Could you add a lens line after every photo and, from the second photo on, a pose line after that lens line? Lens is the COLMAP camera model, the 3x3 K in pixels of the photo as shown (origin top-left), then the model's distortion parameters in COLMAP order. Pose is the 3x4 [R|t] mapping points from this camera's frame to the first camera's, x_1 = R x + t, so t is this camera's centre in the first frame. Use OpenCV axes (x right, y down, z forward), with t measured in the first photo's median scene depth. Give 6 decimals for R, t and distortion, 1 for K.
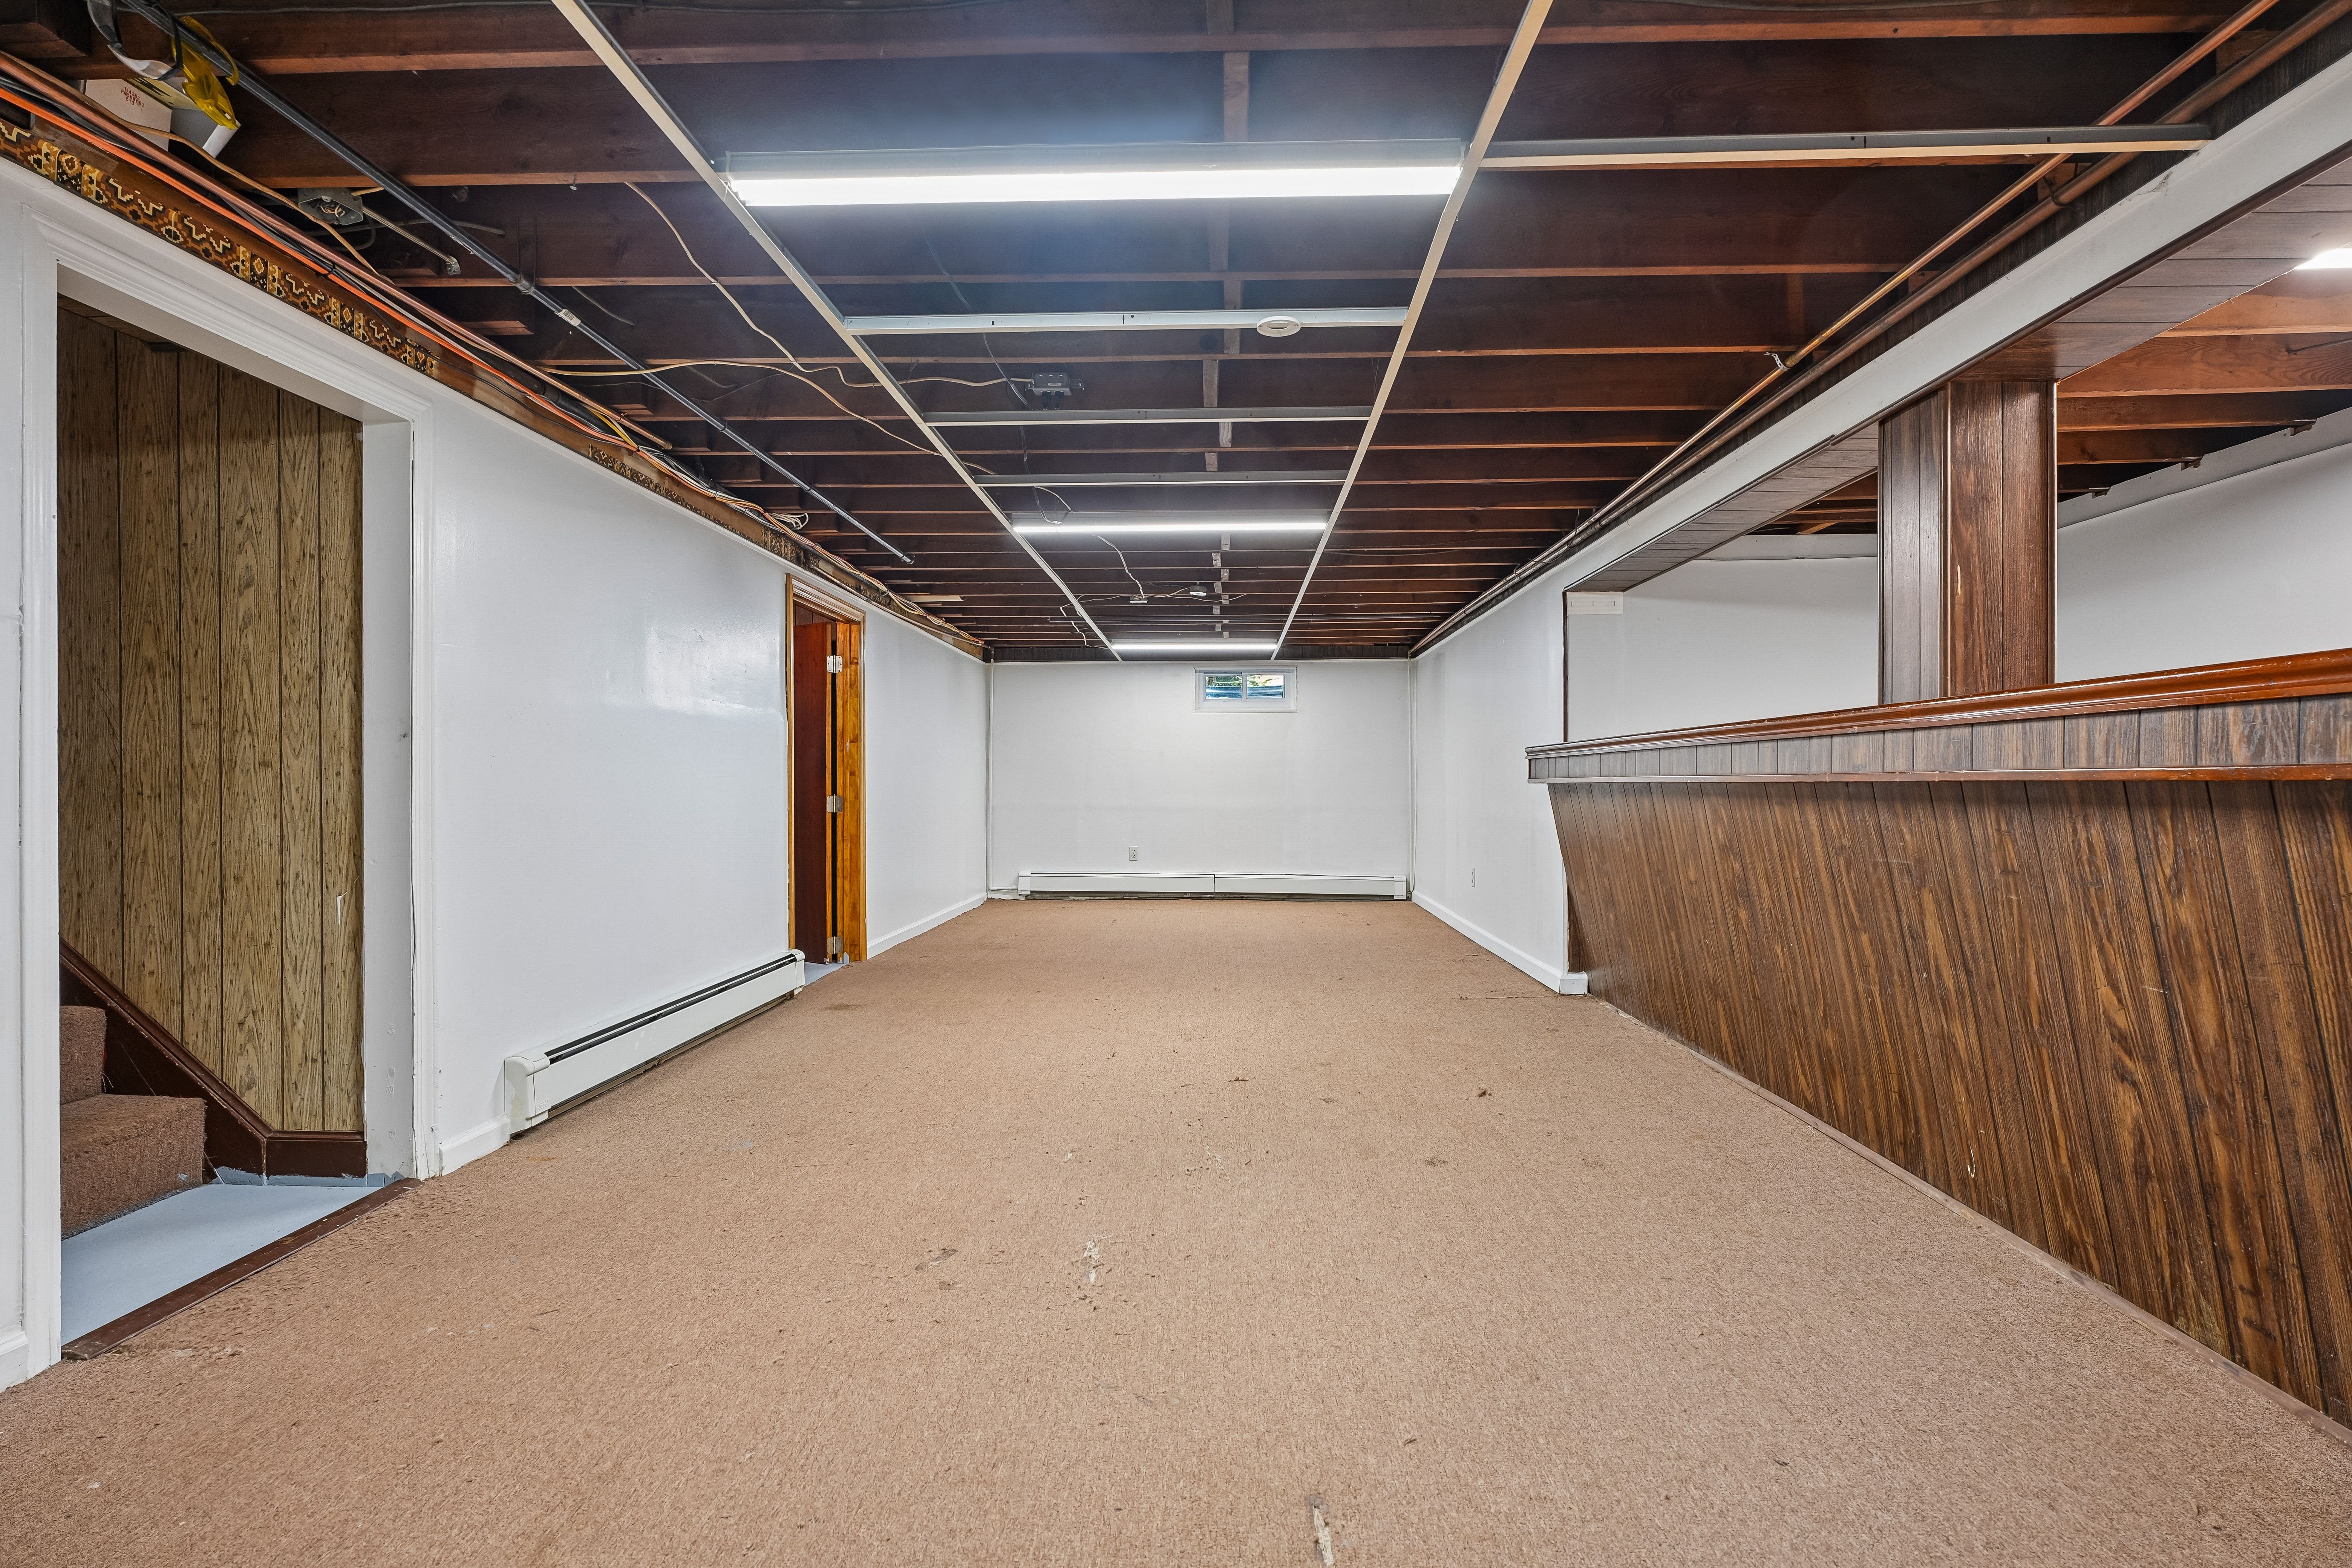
lens RADIAL K [[1095.0, 0, 1198.6], [0, 1095.0, 786.6], [0, 0, 1]] dist [-0.008344, 0.002004]
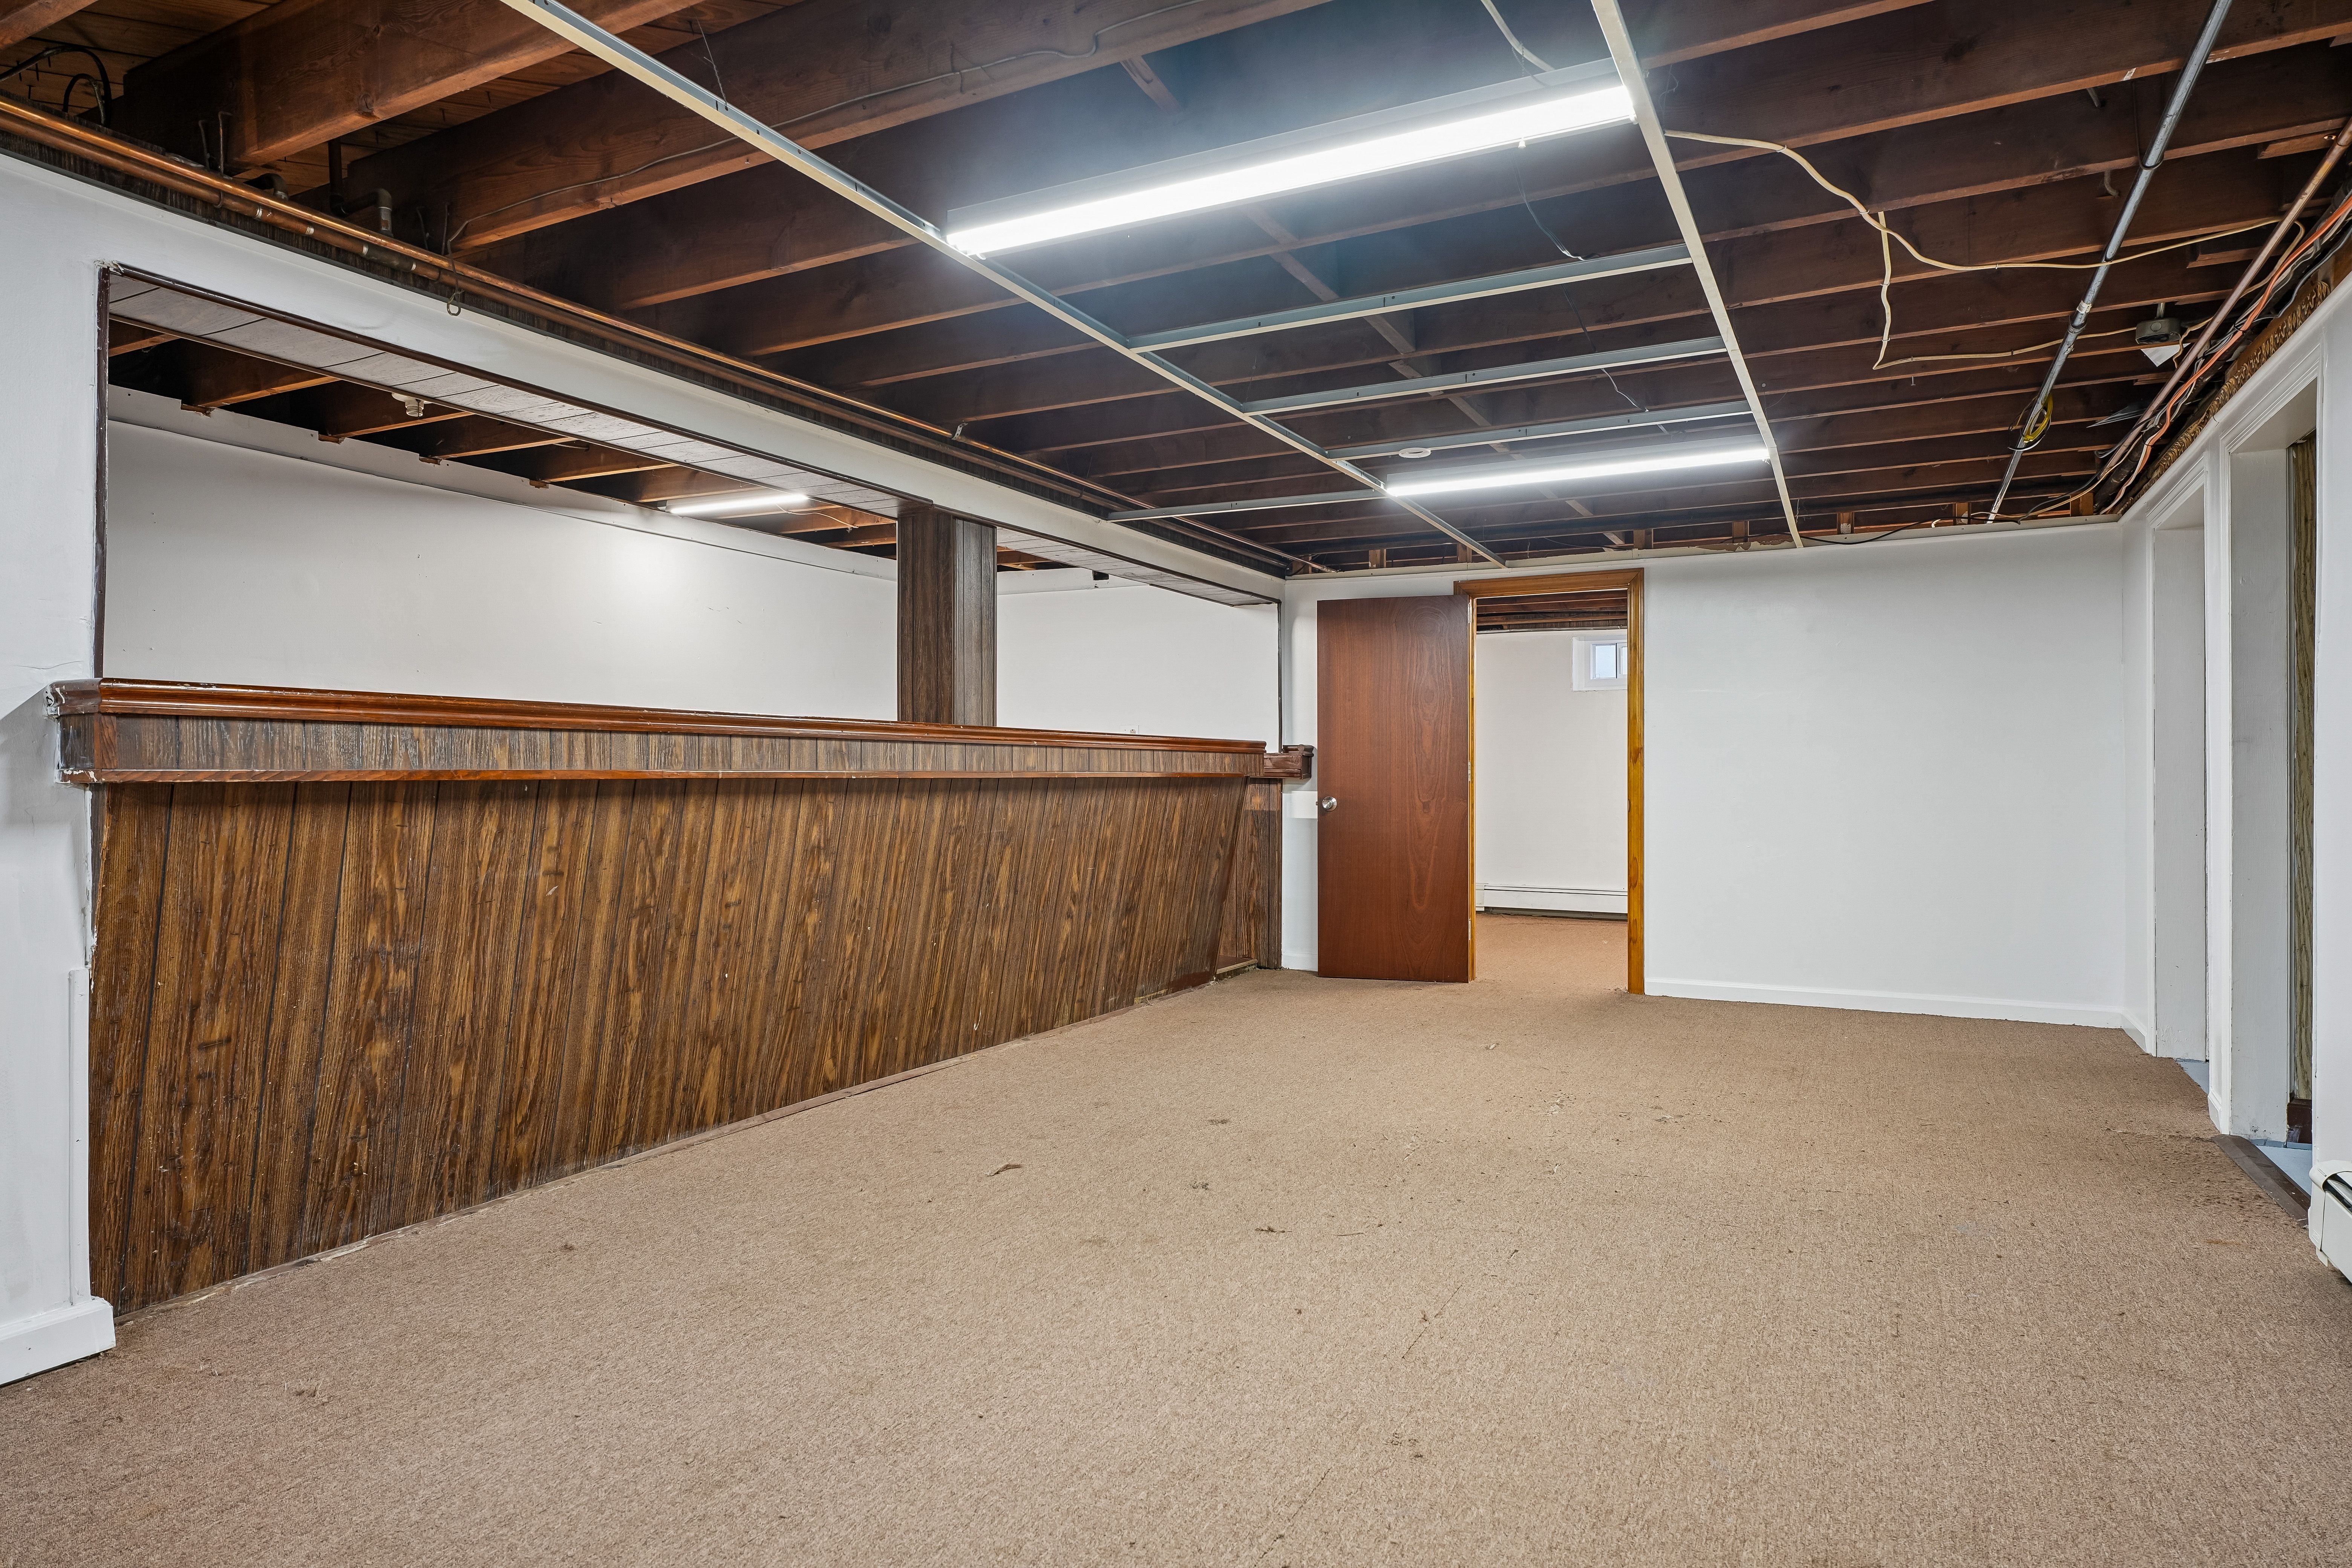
lens RADIAL K [[1372.5, 0, 1147.4], [0, 1372.5, 776.5], [0, 0, 1]] dist [-0.013211, 0.000985]
pose [[-0.888330, 0.001064, 0.459204, -0.374336], [0.002769, 0.999992, 0.003040, -0.010504], [-0.459197, 0.003972, -0.888326, 2.376772]]
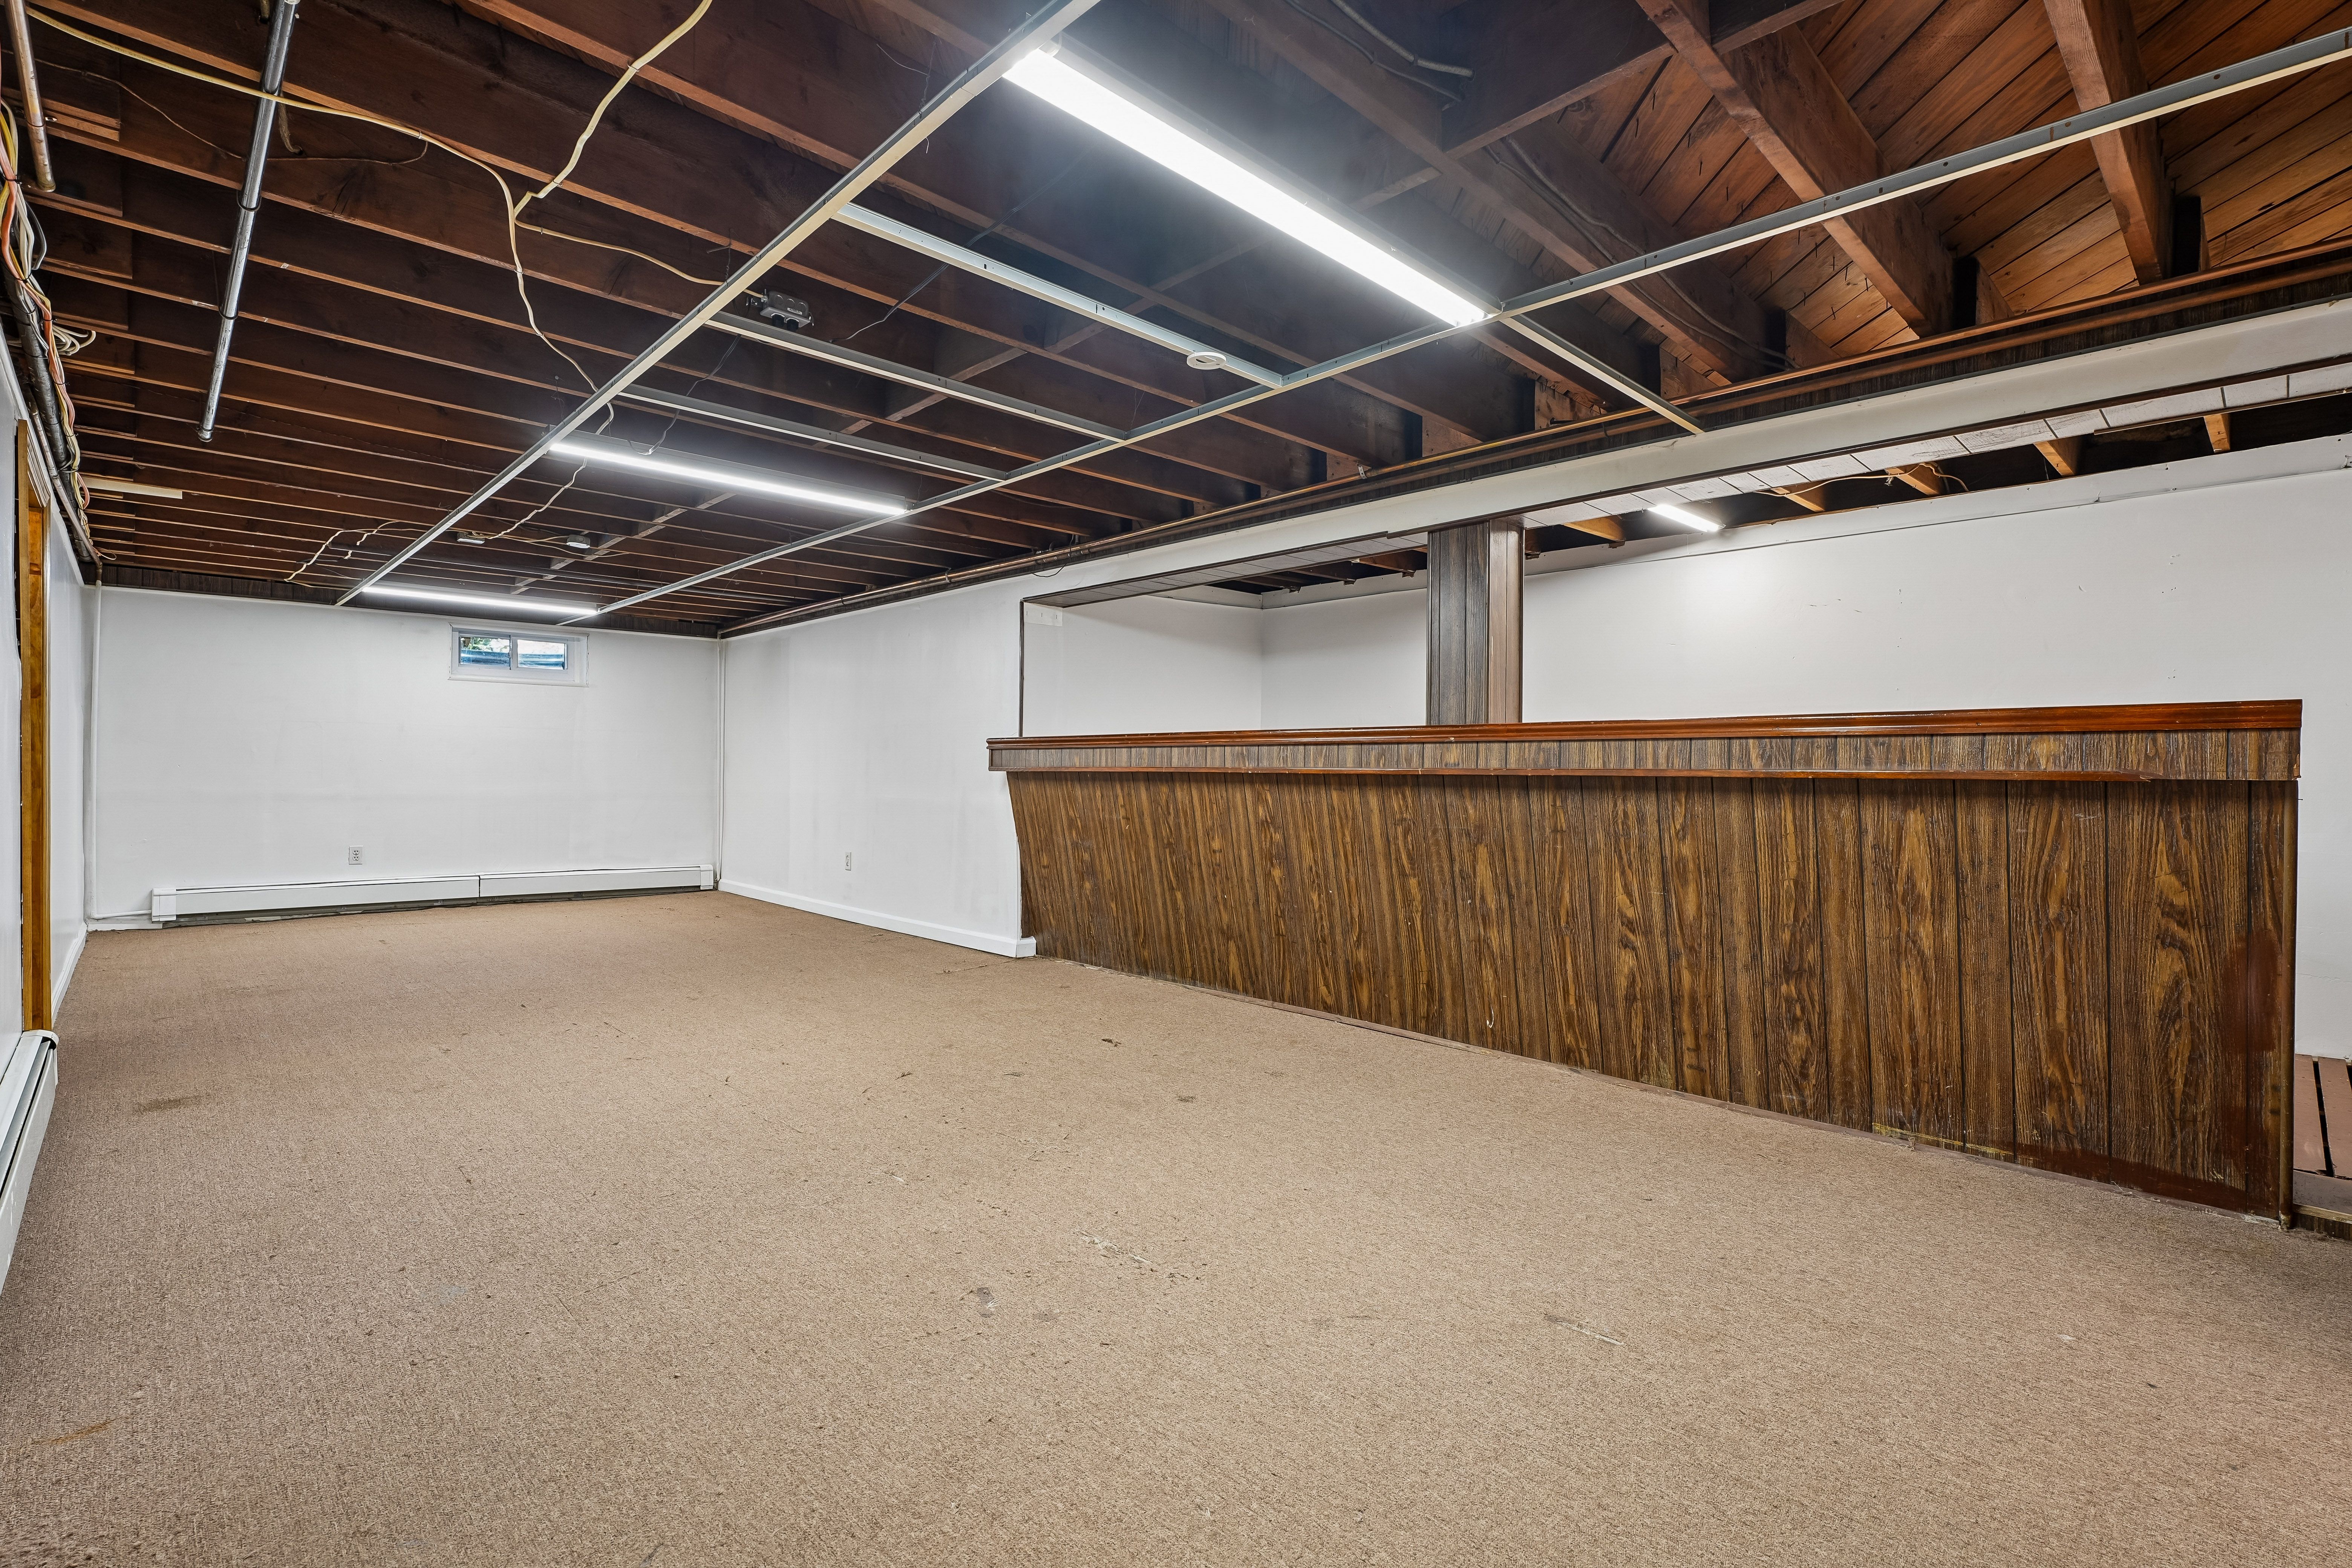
lens RADIAL K [[1047.4, 0, 1168.2], [0, 1047.4, 777.9], [0, 0, 1]] dist [-0.008525, 0.002458]
pose [[0.706993, 0.003597, 0.707211, -0.614949], [-0.007807, 0.999966, 0.002718, -0.000947], [-0.707178, -0.007442, 0.706997, 0.240883]]
